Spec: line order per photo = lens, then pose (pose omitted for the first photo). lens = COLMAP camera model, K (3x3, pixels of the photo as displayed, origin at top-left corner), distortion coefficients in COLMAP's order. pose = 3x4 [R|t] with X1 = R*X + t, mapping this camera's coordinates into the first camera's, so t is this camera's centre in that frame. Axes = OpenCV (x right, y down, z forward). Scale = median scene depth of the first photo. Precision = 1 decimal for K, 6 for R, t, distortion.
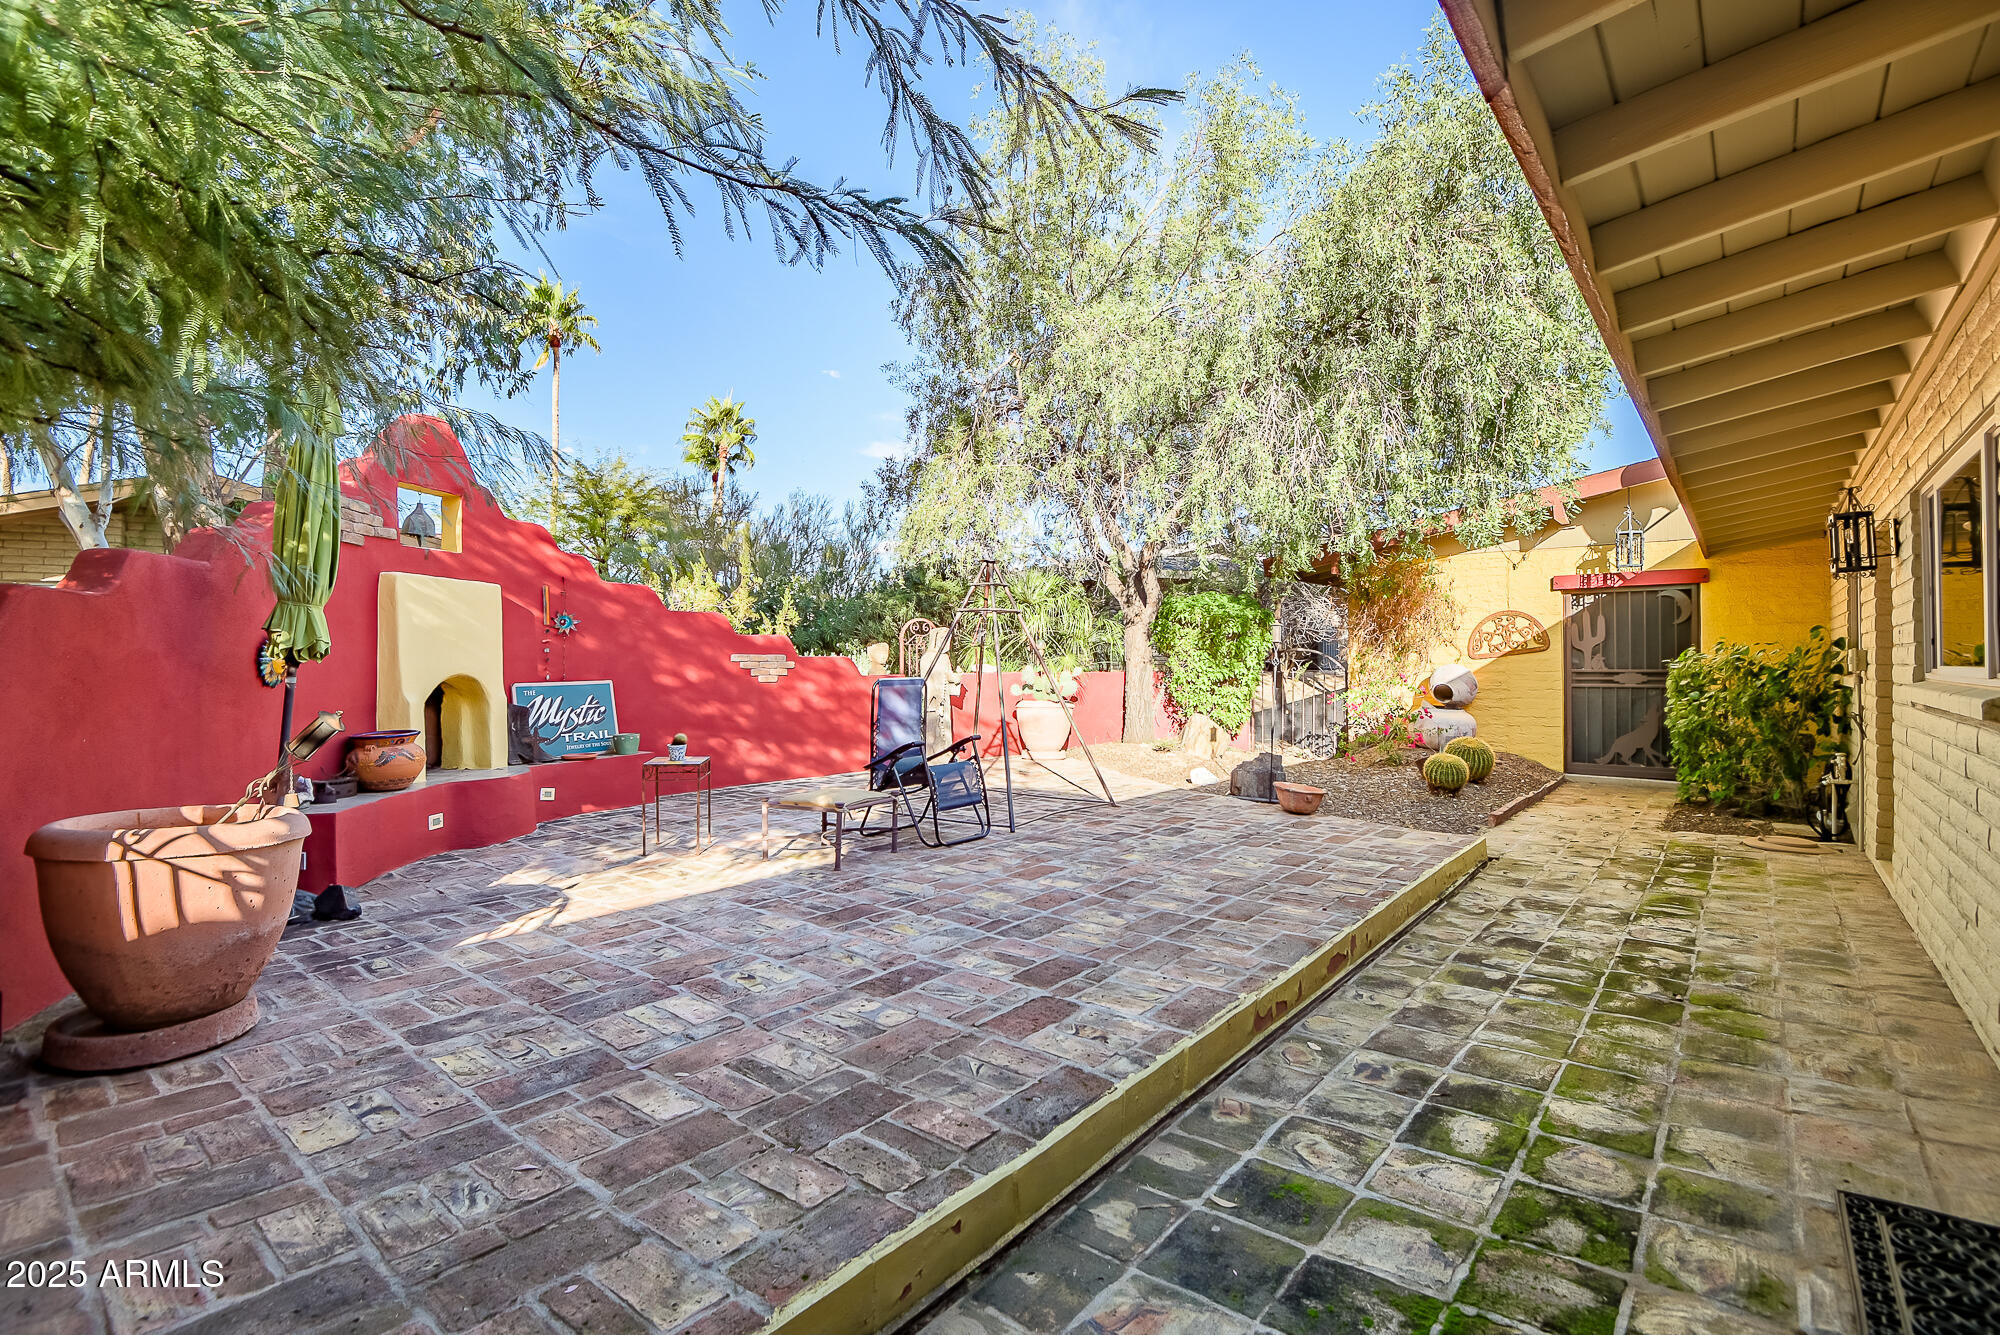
lens RADIAL K [[953.5, 0, 1001.2], [0, 953.5, 648.4], [0, 0, 1]] dist [-0.000653, -0.027262]
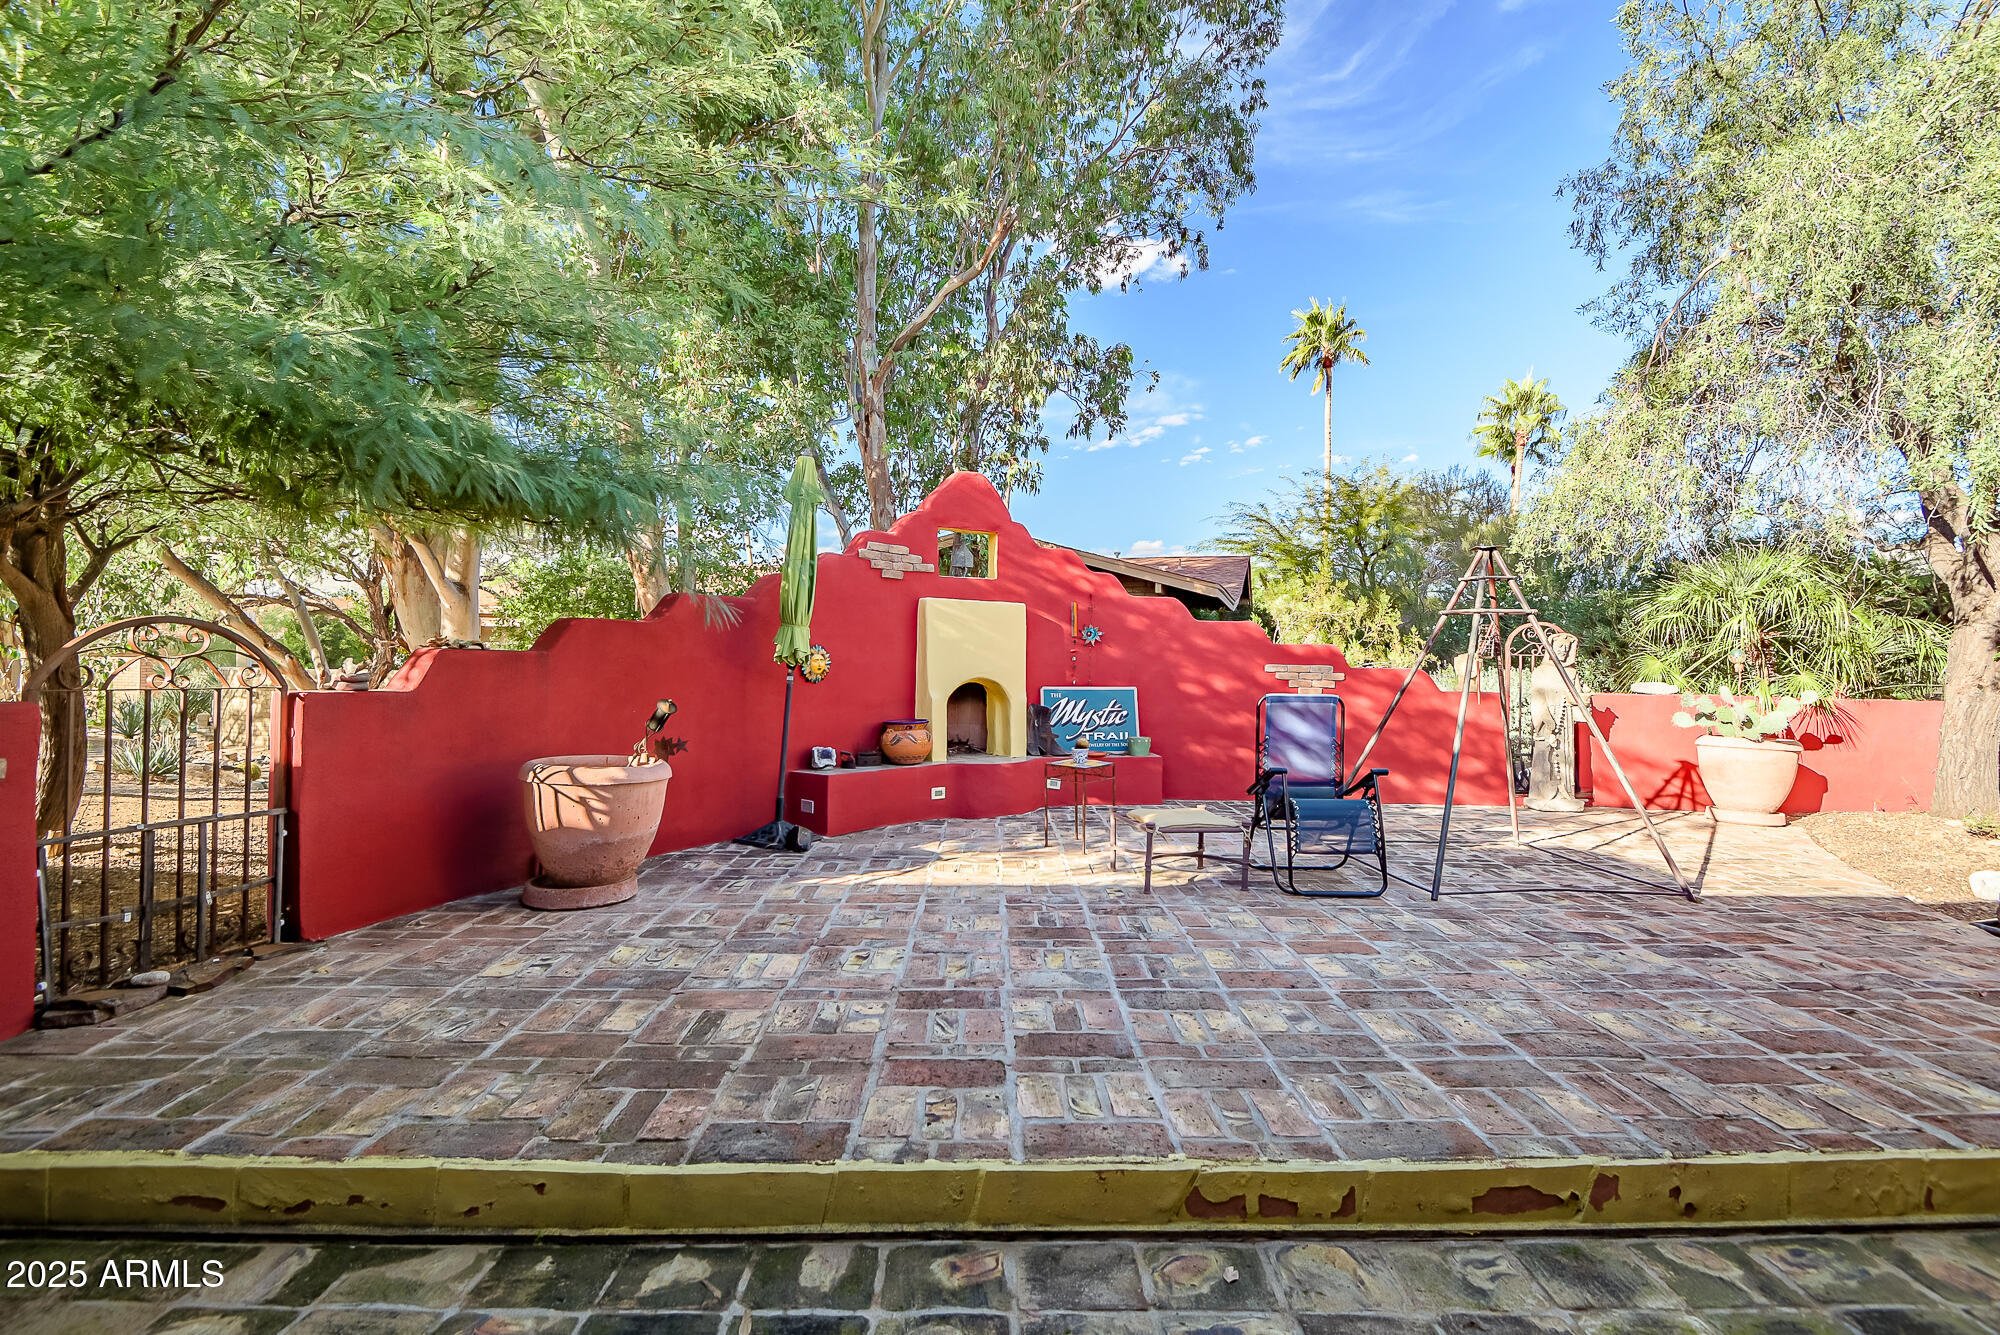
lens RADIAL K [[940.7, 0, 1006.2], [0, 940.7, 648.3], [0, 0, 1]] dist [0.022090, -0.026215]
pose [[0.634041, 0.002323, -0.773296, 0.699377], [-0.007619, 0.999966, -0.003243, -0.012269], [0.773262, 0.007948, 0.634037, 0.436902]]
